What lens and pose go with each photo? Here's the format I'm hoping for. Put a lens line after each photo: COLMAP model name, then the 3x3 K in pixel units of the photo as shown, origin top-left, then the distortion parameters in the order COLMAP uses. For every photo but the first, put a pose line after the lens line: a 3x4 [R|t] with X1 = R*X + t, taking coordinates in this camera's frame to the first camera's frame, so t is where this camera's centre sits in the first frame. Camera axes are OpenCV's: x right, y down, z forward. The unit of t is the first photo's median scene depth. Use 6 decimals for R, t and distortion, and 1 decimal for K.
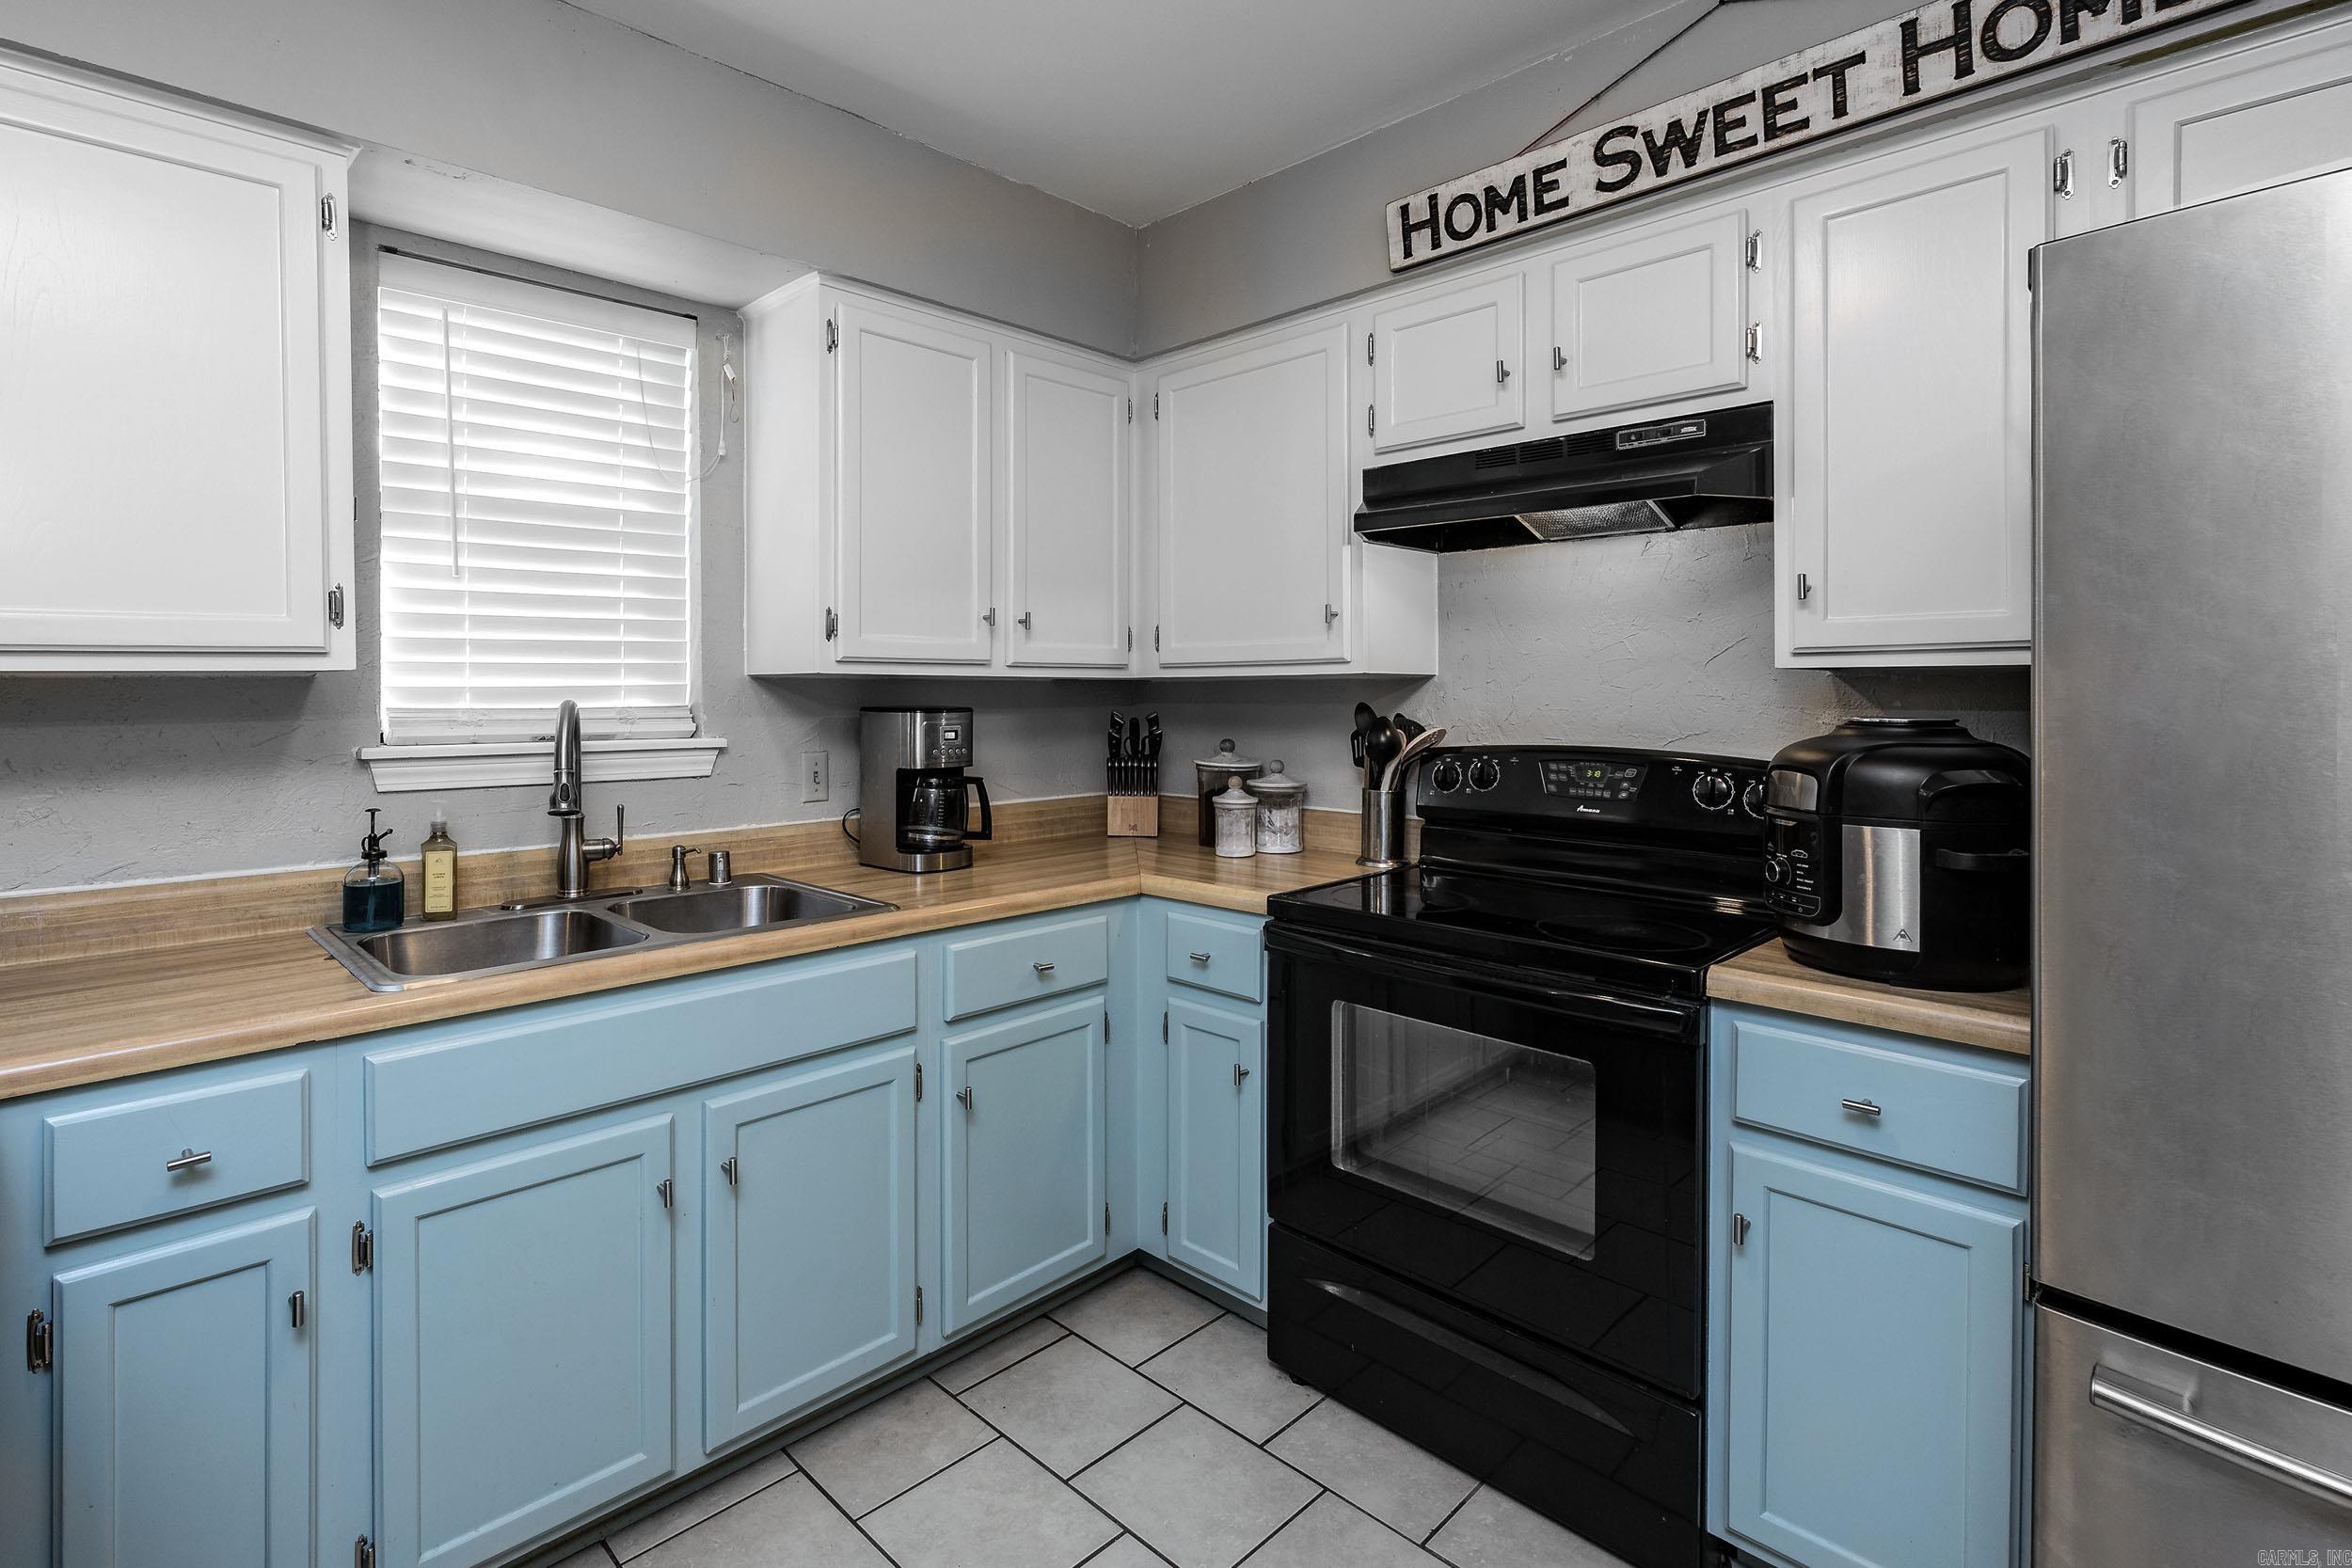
lens RADIAL K [[1055.5, 0, 1109.3], [0, 1055.5, 691.9], [0, 0, 1]] dist [-0.002457, -0.000203]
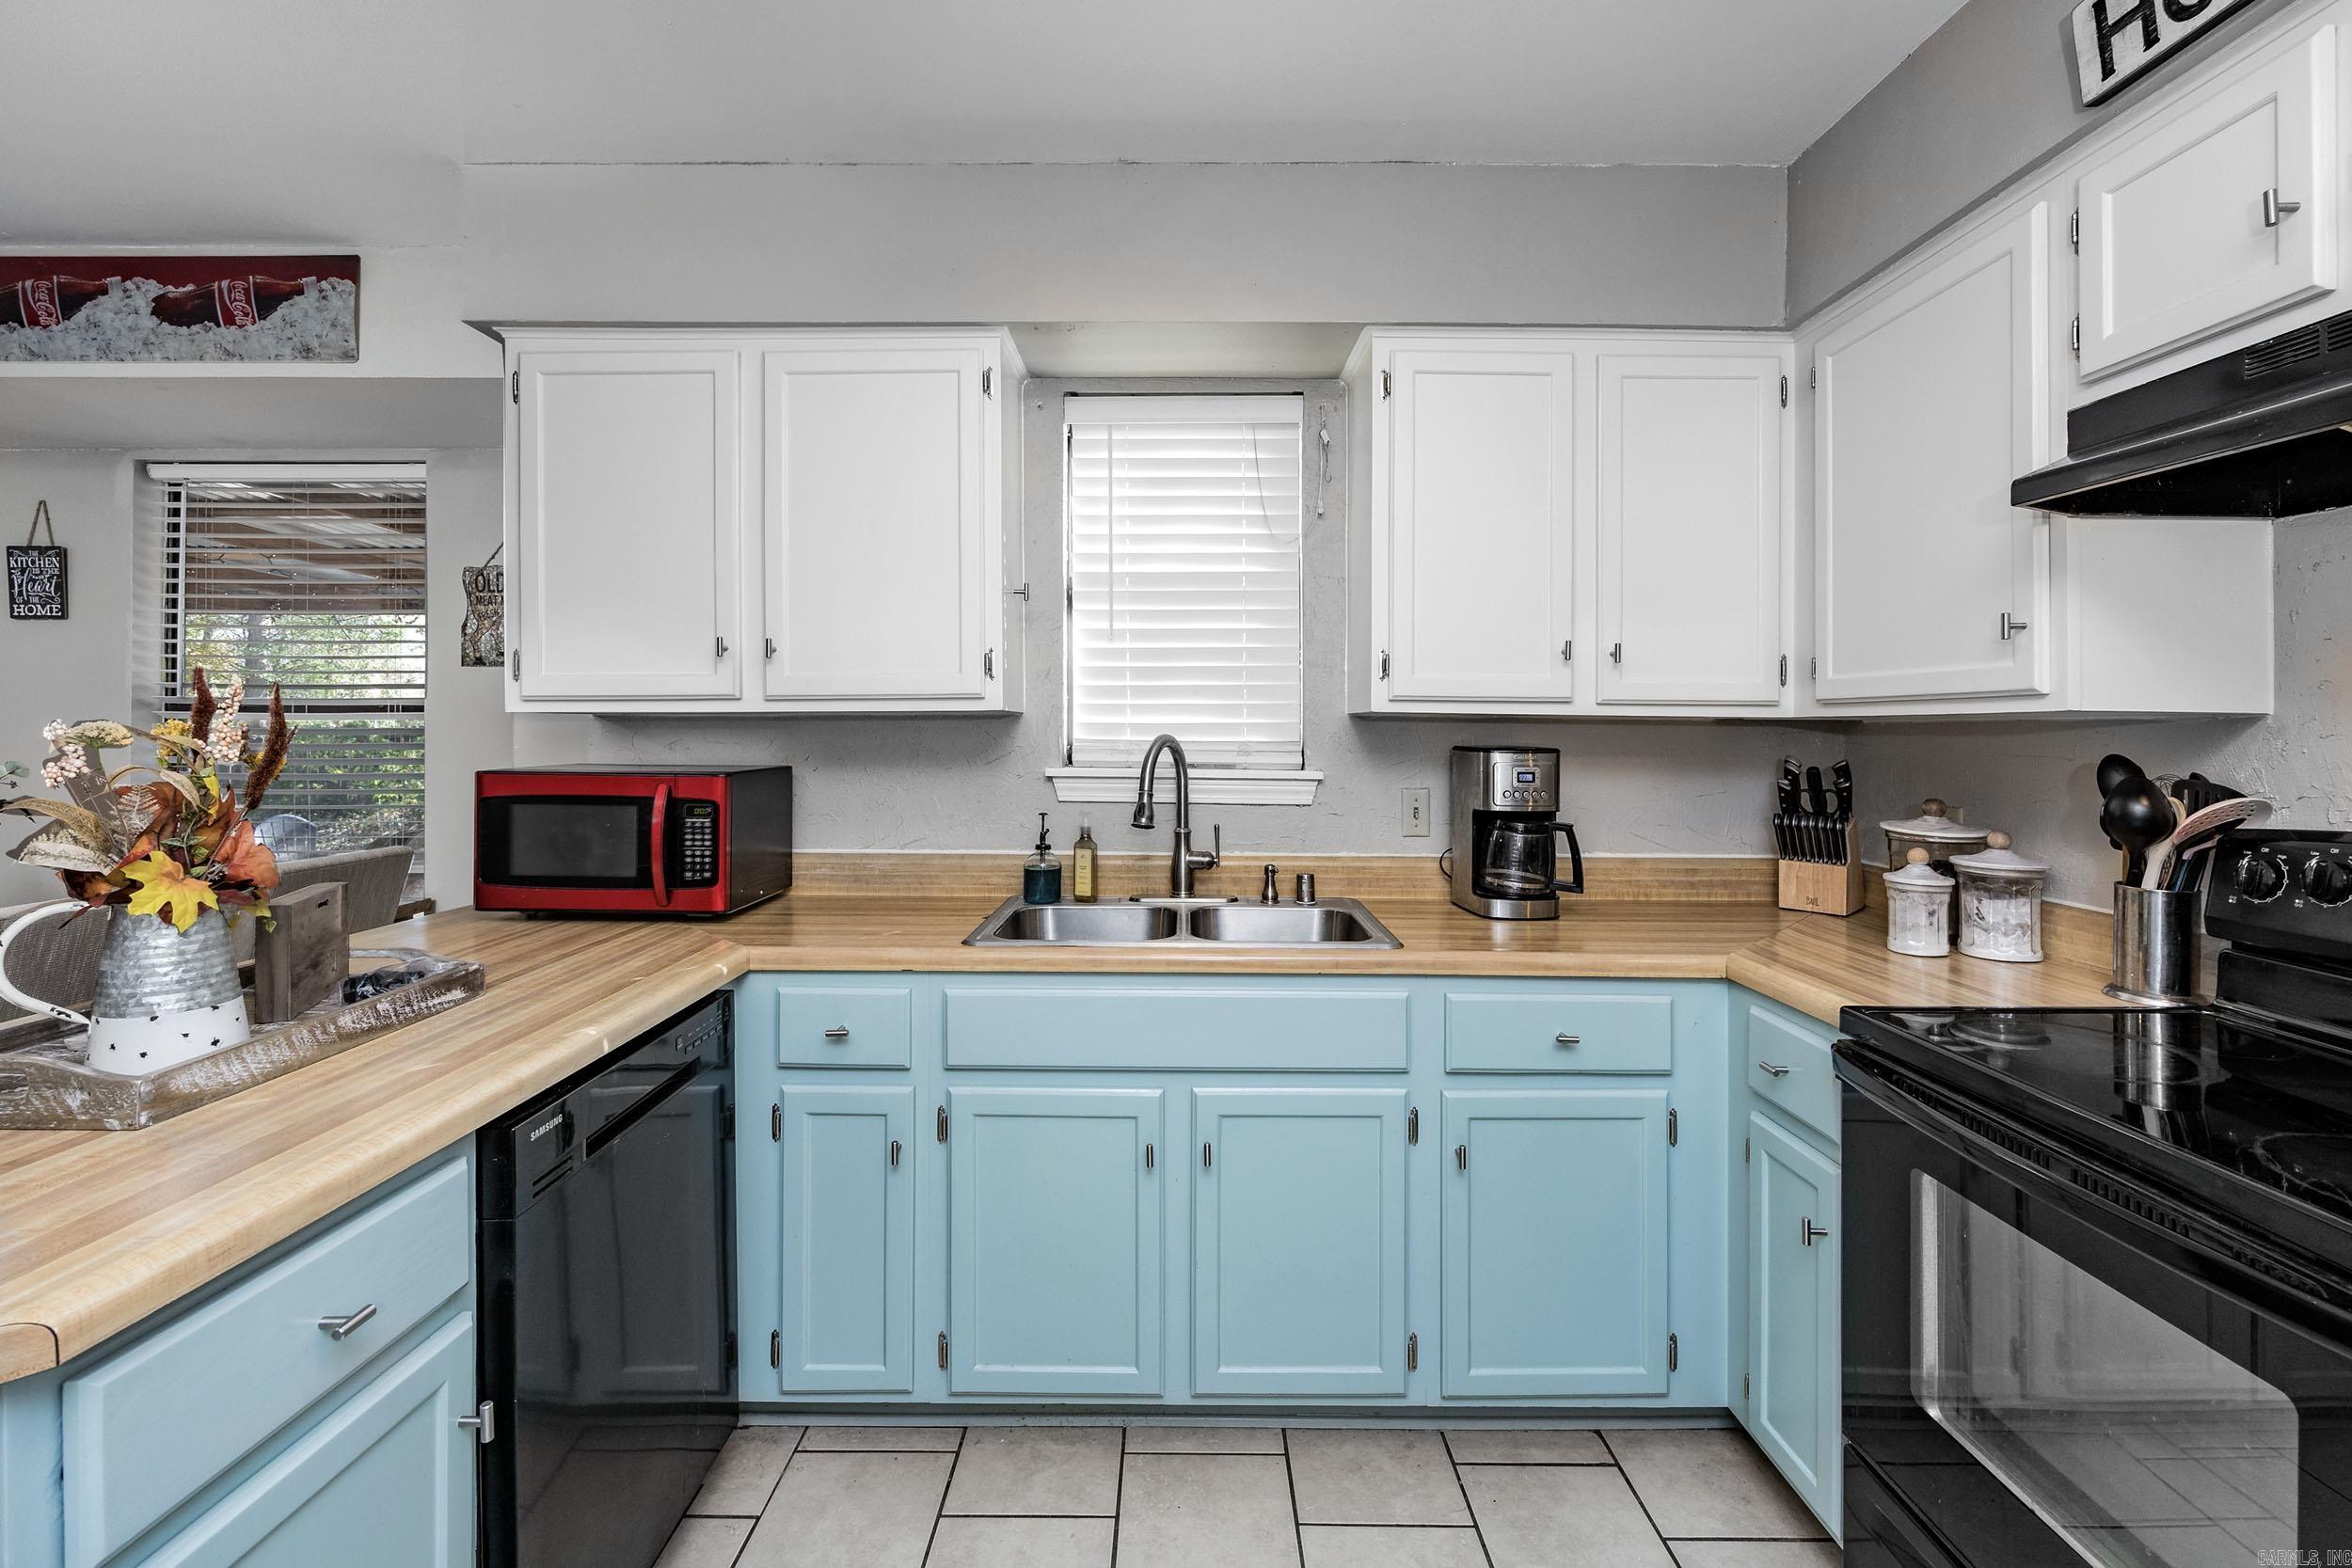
lens RADIAL K [[1020.0, 0, 1233.7], [0, 1020.0, 732.9], [0, 0, 1]] dist [-0.002965, -0.000846]
pose [[0.743355, 0.010632, -0.668812, 0.310731], [-0.010645, 0.999935, 0.004065, 0.000566], [0.668812, 0.004098, 0.743420, 0.169093]]
